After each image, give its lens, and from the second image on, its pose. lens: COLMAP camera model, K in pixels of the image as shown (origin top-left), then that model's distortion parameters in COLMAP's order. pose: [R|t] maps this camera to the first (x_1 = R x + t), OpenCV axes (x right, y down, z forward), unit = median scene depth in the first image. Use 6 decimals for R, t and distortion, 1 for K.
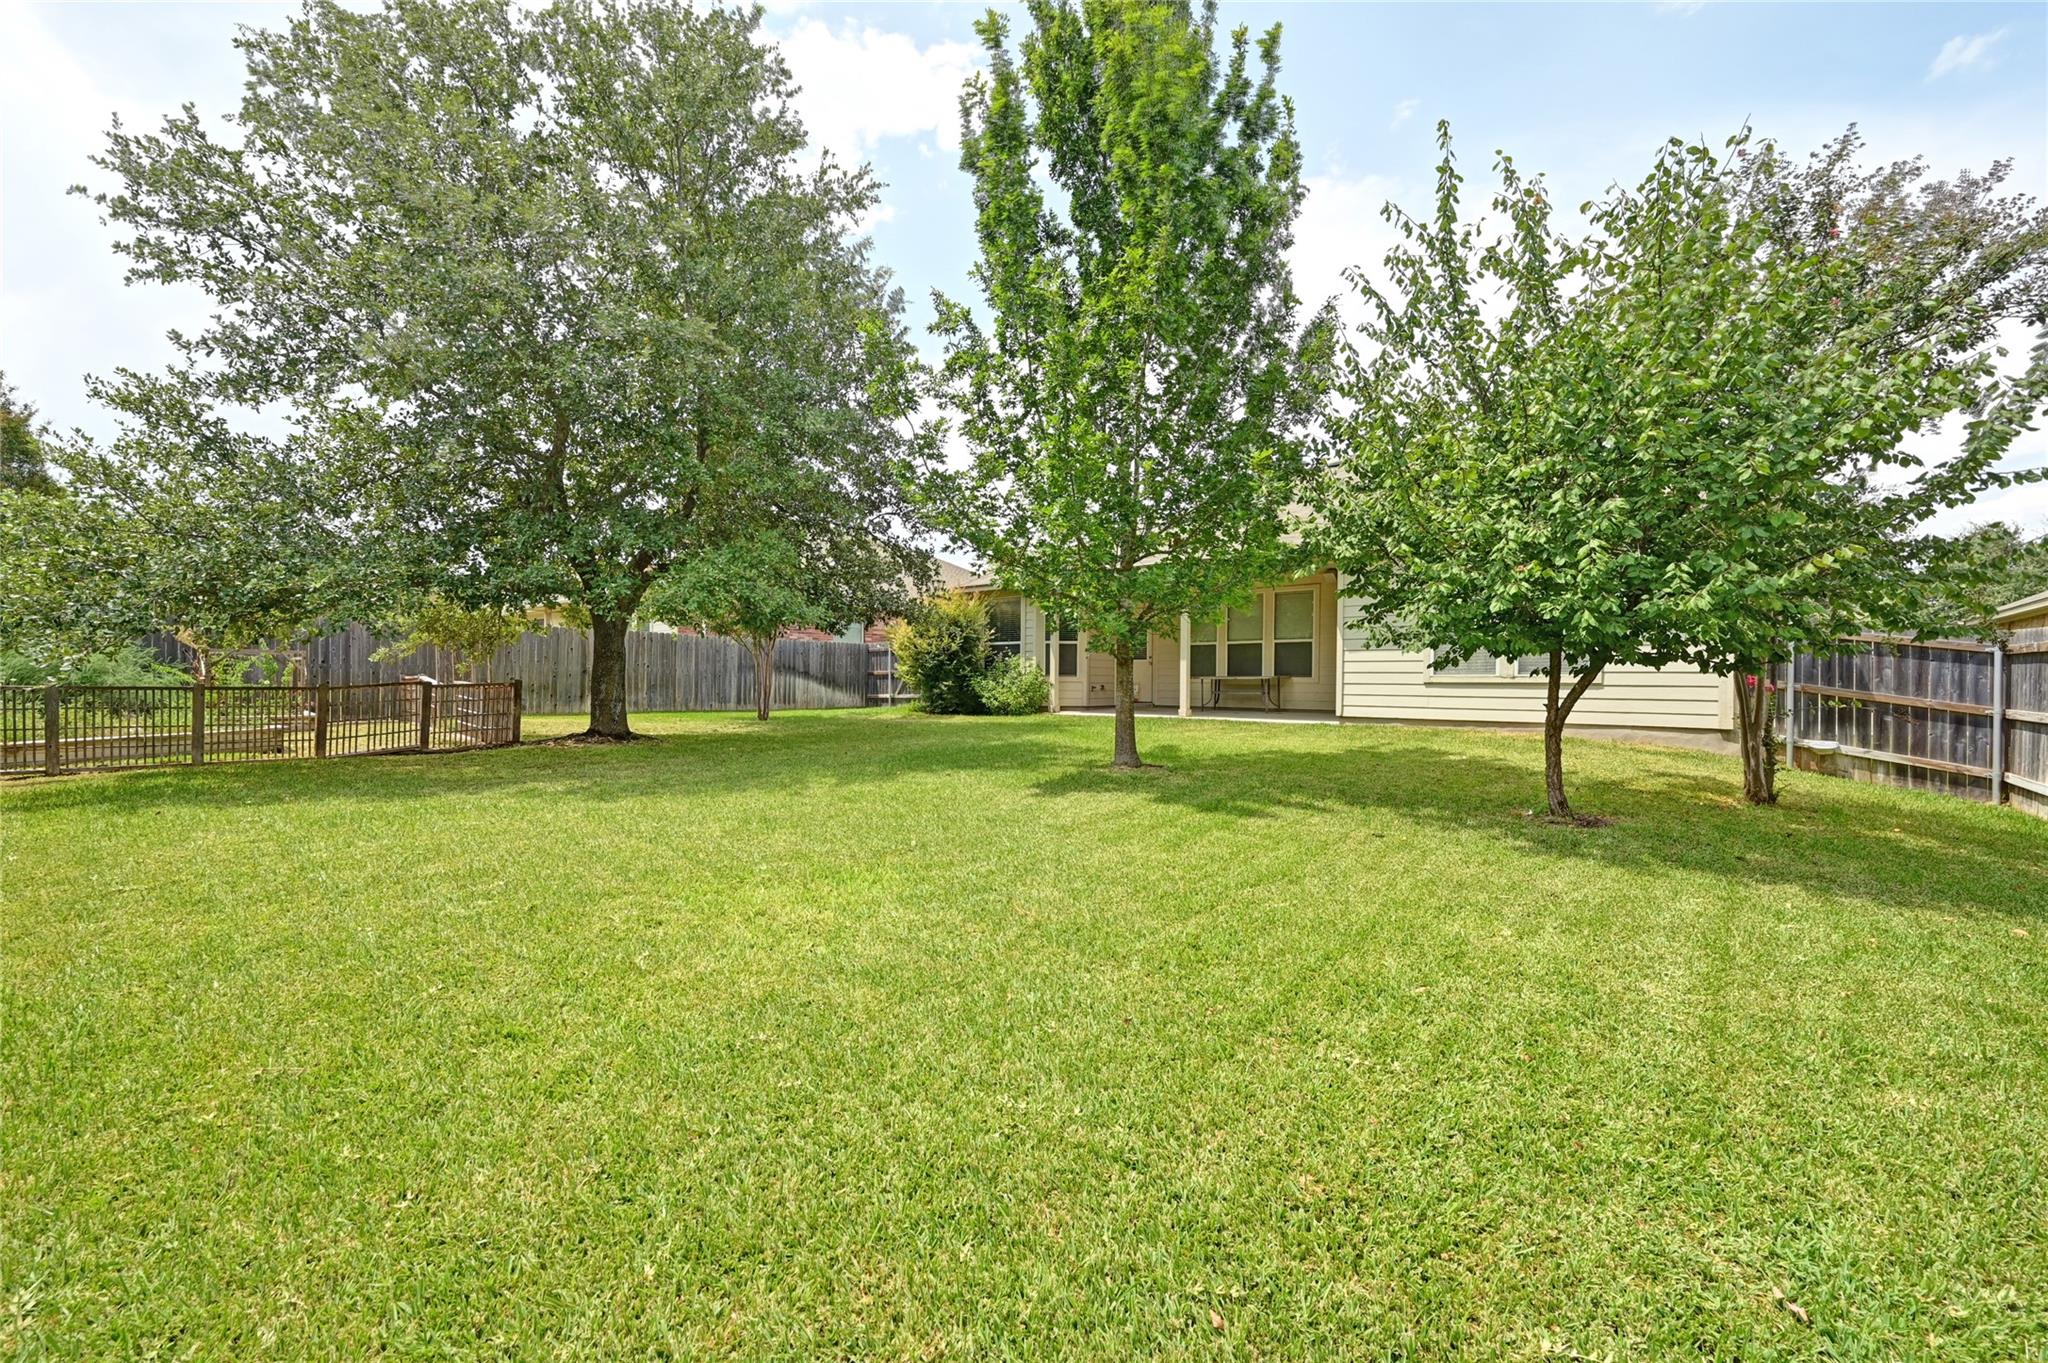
lens RADIAL K [[797.4, 0, 1024.0], [0, 797.4, 681.5], [0, 0, 1]] dist [0.000107, 0.000155]
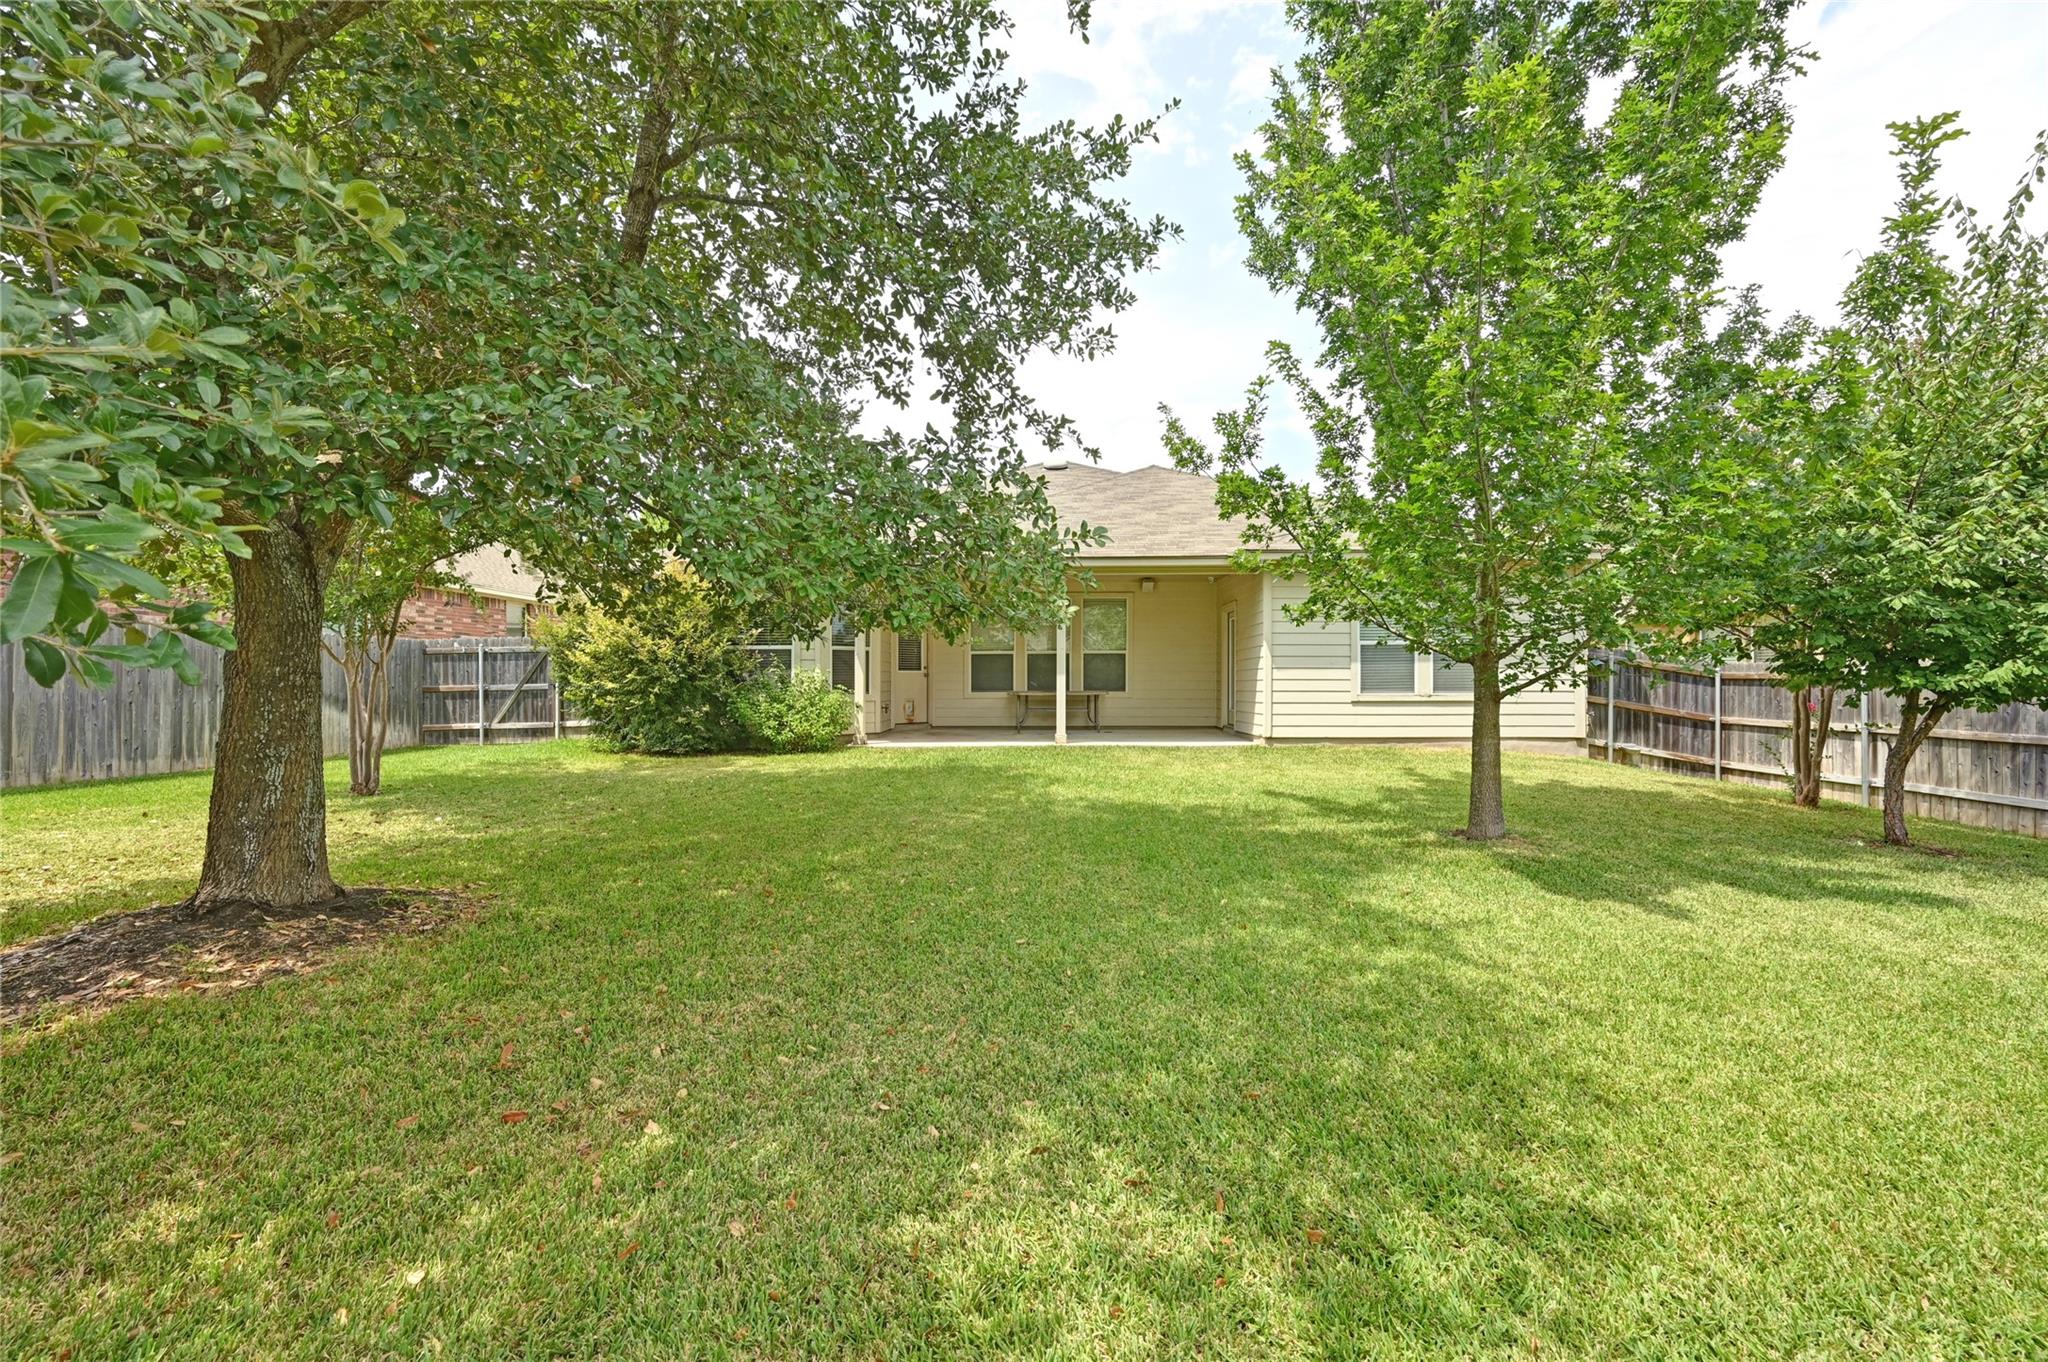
lens RADIAL K [[797.4, 0, 1024.0], [0, 797.4, 681.0], [0, 0, 1]] dist [0.000107, 0.000155]
pose [[0.769944, -0.007047, 0.638072, -0.518663], [0.007565, 0.999970, 0.001916, -0.032750], [-0.638066, 0.003352, 0.769974, 0.545819]]
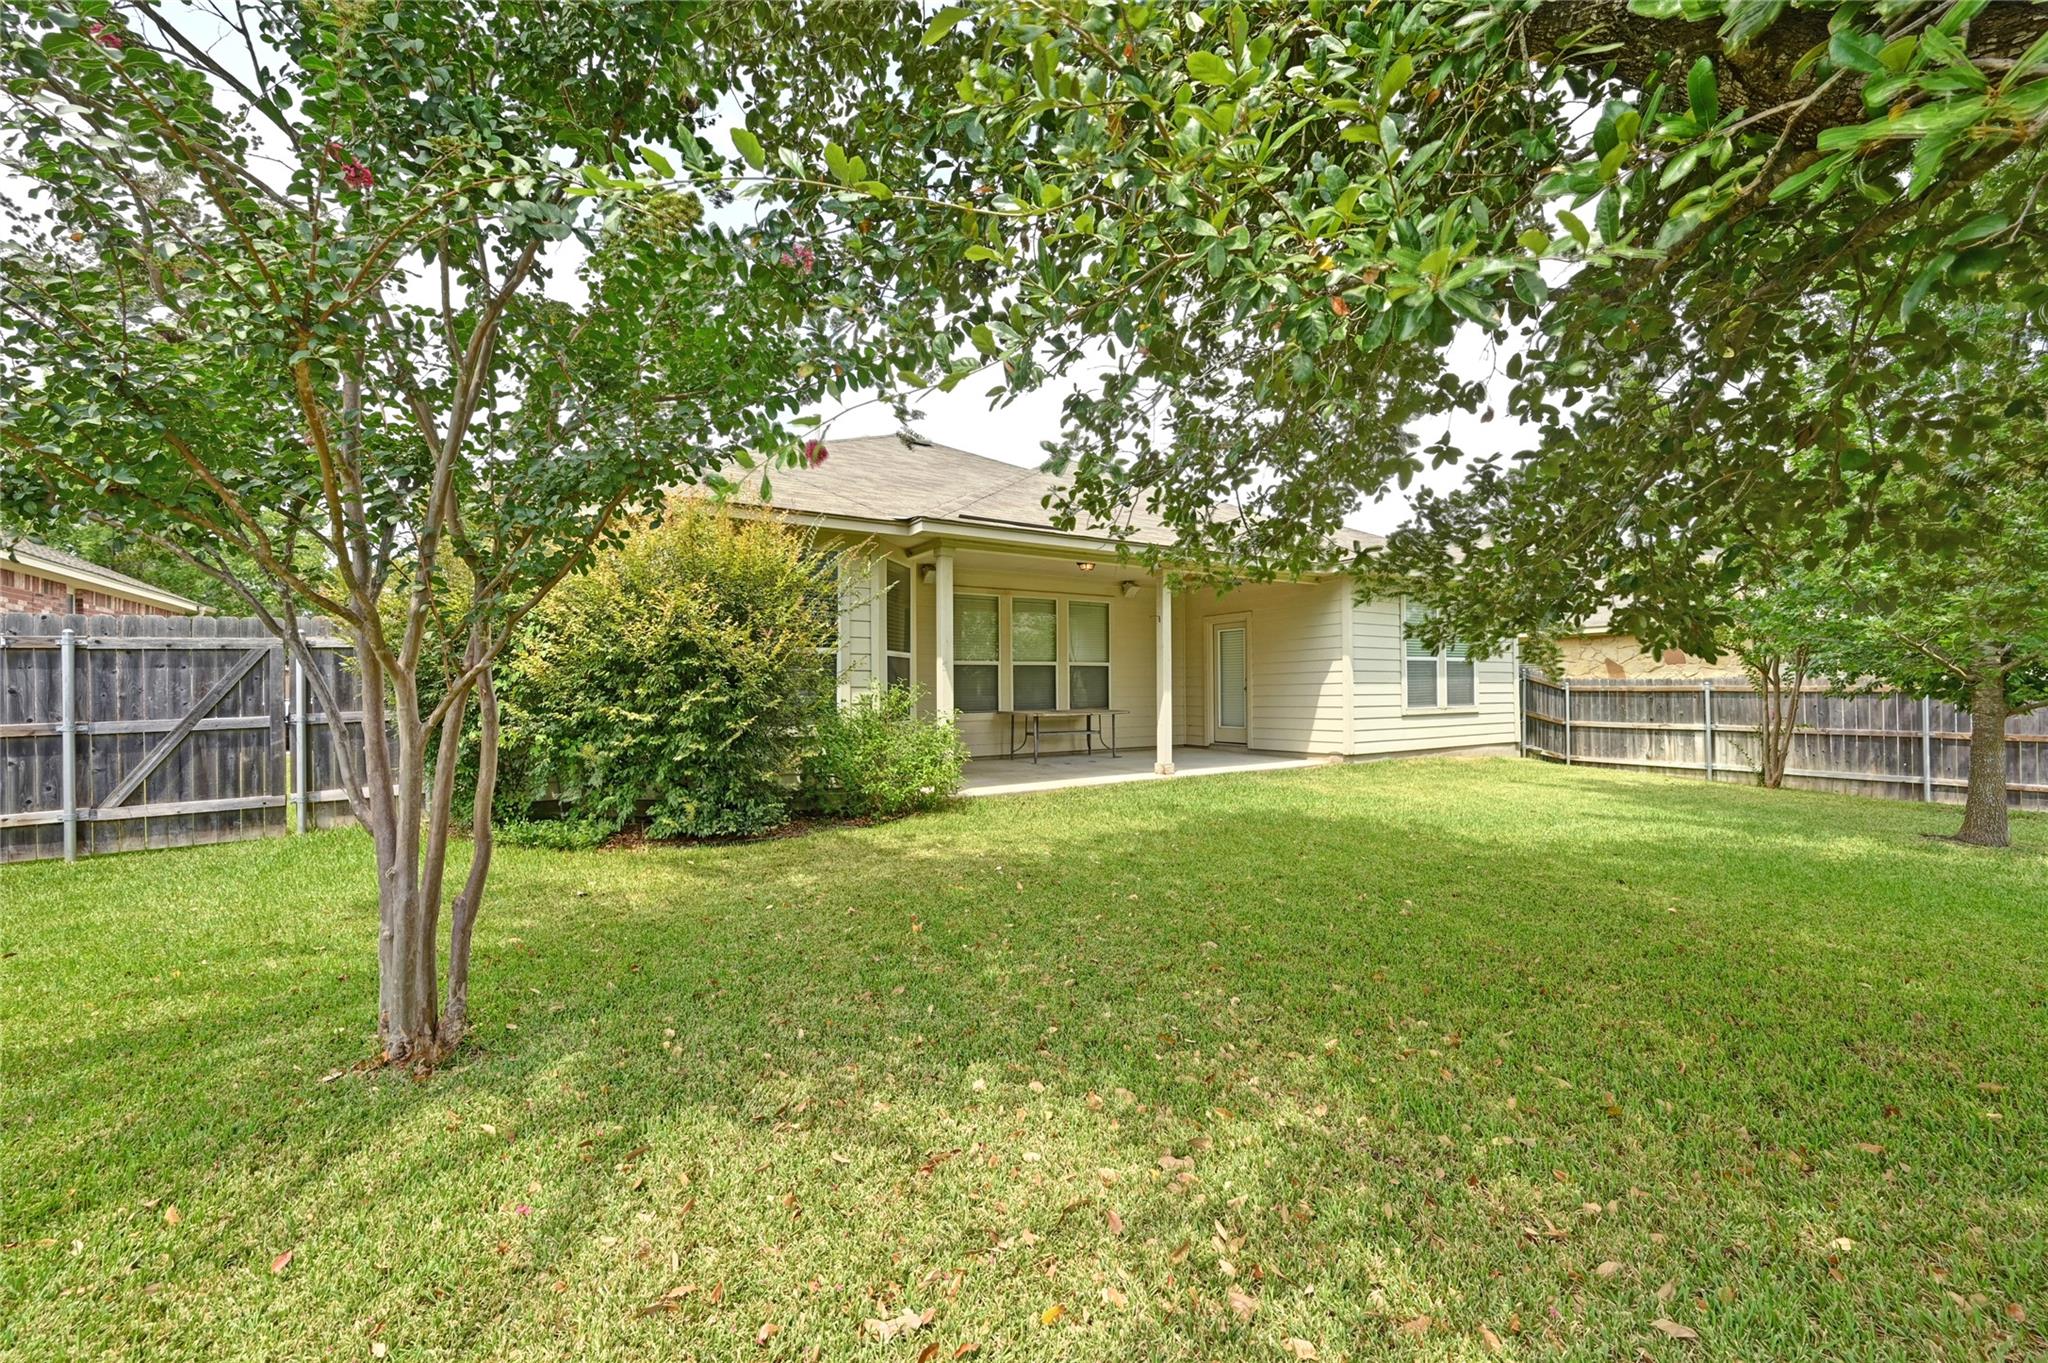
lens RADIAL K [[797.4, 0, 1024.0], [0, 797.4, 681.5], [0, 0, 1]] dist [0.000107, 0.000155]
pose [[0.295083, -0.003628, 0.955465, -0.715827], [0.009288, 0.999956, 0.000928, -0.054402], [-0.955426, 0.008601, 0.295104, 1.306252]]
